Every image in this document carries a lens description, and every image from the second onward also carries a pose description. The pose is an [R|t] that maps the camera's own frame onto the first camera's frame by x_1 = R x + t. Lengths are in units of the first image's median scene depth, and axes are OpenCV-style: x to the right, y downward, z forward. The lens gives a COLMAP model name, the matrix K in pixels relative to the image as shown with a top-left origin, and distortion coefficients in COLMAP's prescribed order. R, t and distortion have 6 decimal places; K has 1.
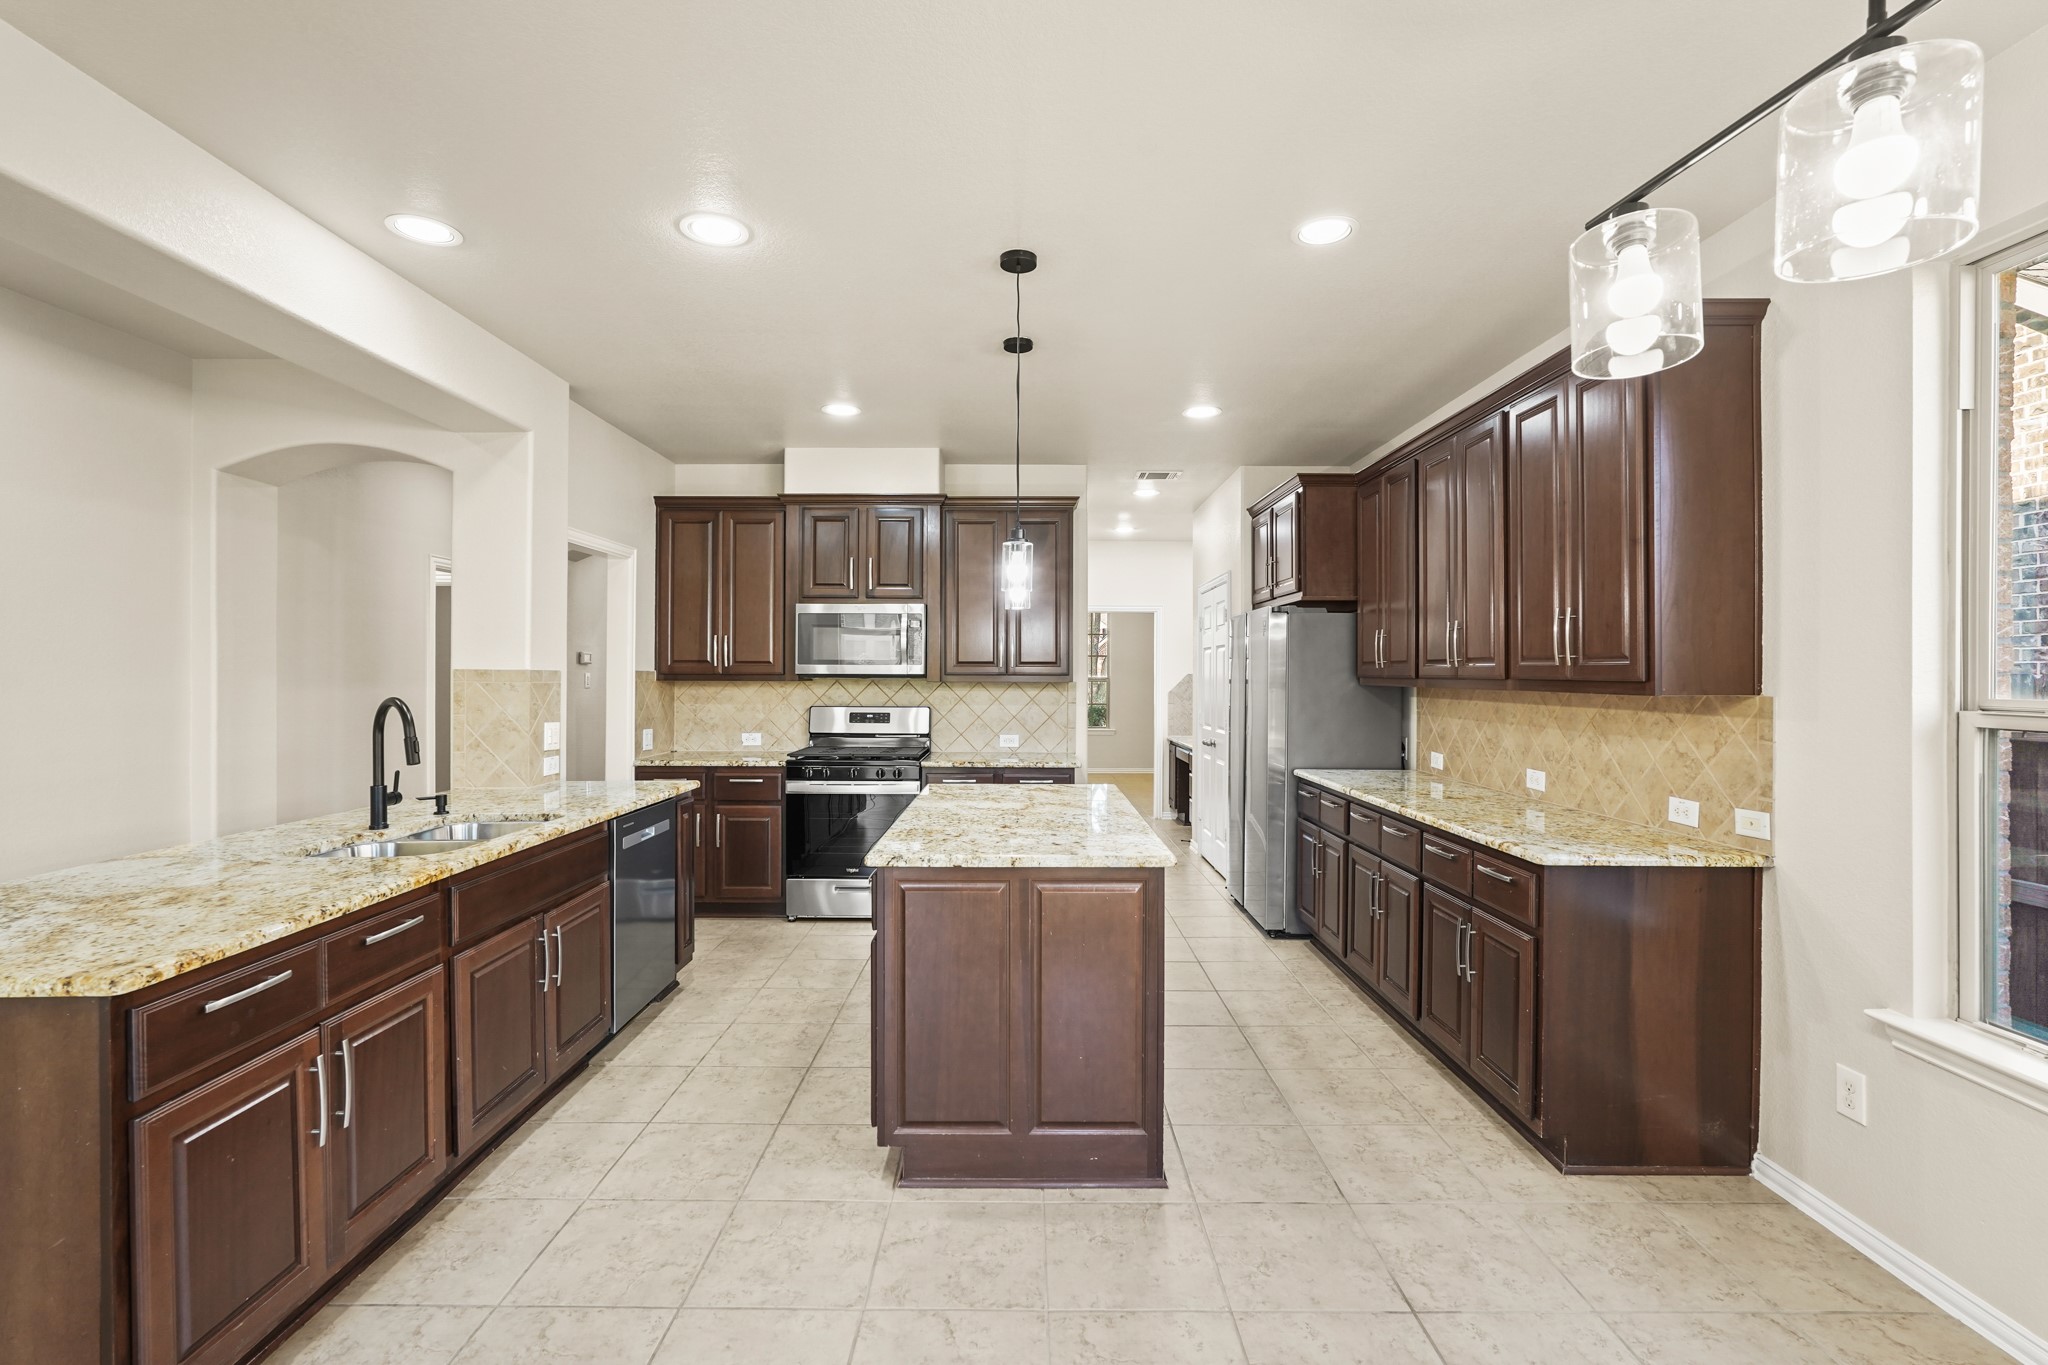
lens RADIAL K [[886.9, 0, 1021.1], [0, 886.9, 680.2], [0, 0, 1]] dist [-0.011196, 0.003820]
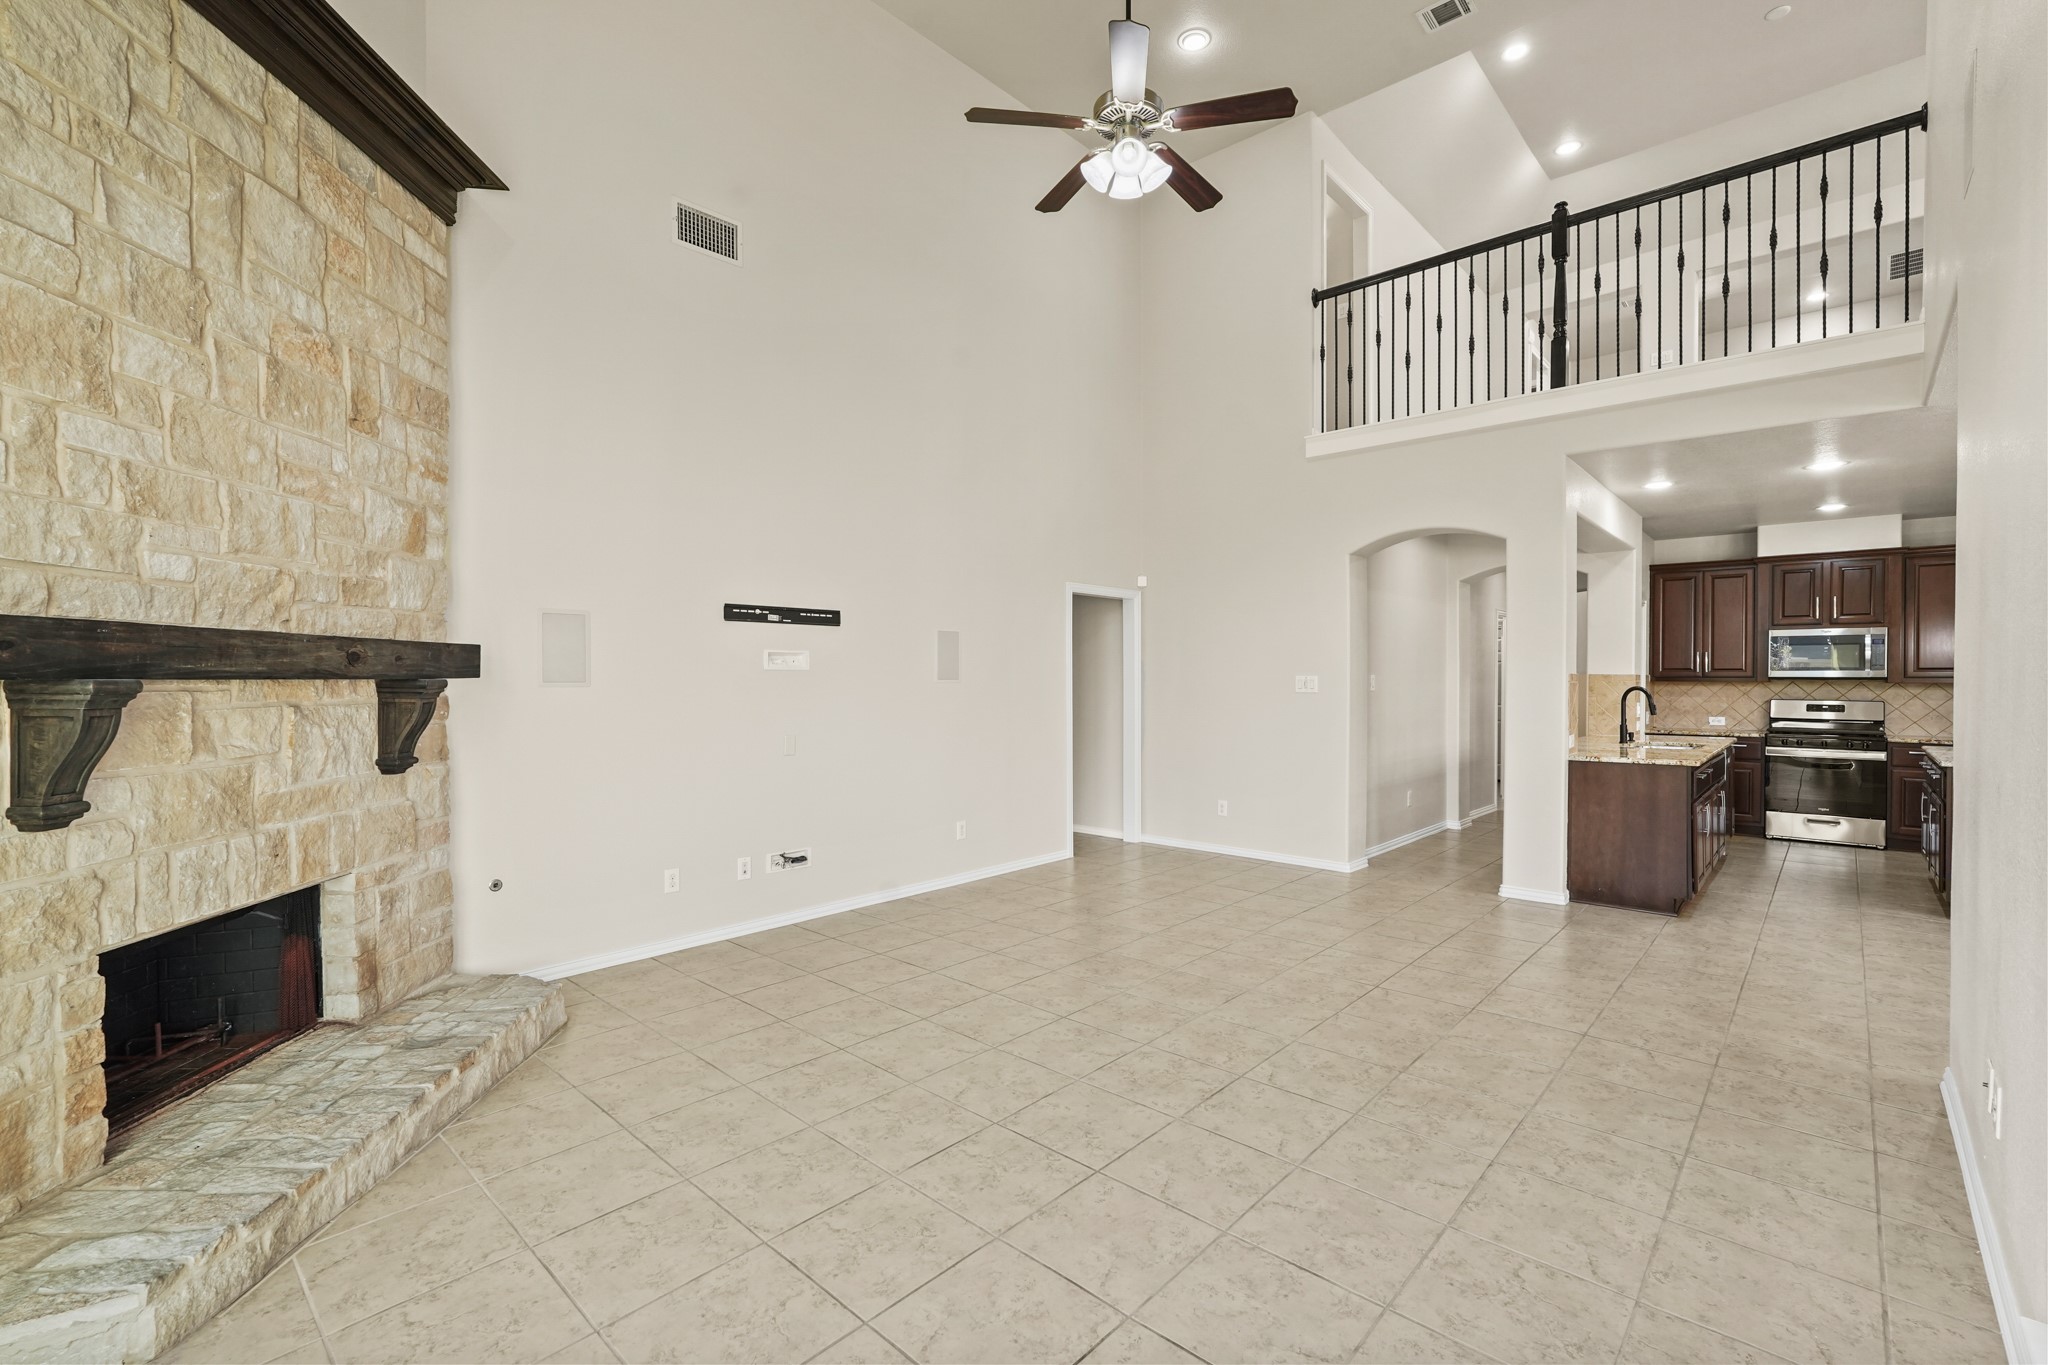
lens RADIAL K [[886.9, 0, 1025.4], [0, 886.9, 692.7], [0, 0, 1]] dist [-0.011196, 0.003820]
pose [[0.726580, 0.013412, -0.686951, -0.137367], [-0.006554, 0.999899, 0.012589, 0.008625], [0.687051, -0.004645, 0.726594, -0.910742]]
